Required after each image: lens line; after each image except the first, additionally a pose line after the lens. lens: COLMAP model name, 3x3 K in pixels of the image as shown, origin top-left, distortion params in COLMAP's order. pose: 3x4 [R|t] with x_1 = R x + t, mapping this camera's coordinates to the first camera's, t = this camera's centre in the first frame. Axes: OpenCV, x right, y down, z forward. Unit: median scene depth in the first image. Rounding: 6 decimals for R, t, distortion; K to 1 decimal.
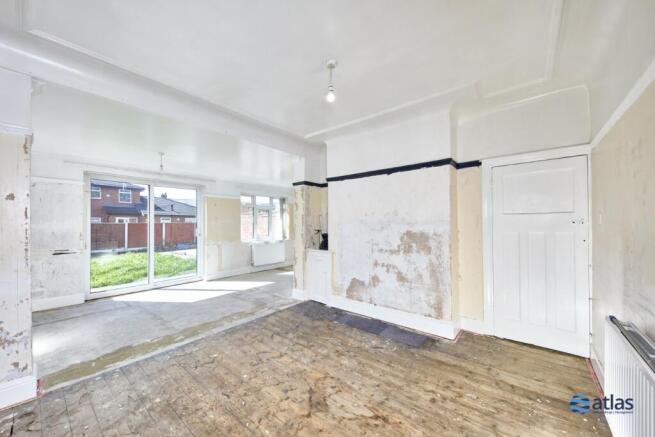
lens RADIAL K [[243.7, 0, 327.8], [0, 243.7, 220.7], [0, 0, 1]] dist [-0.002639, -0.000224]
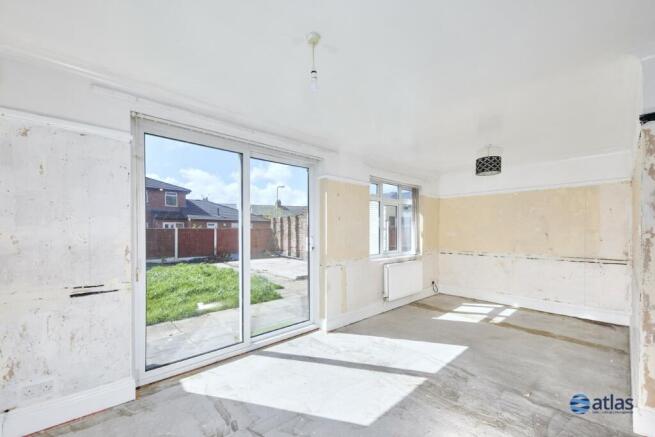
lens RADIAL K [[258.4, 0, 318.6], [0, 258.4, 230.7], [0, 0, 1]] dist [-0.000893, -0.000025]
pose [[0.986740, 0.003853, -0.162264, -0.315750], [-0.001539, 0.999895, 0.014387, 0.007372], [0.162303, -0.013947, 0.986642, 0.314585]]
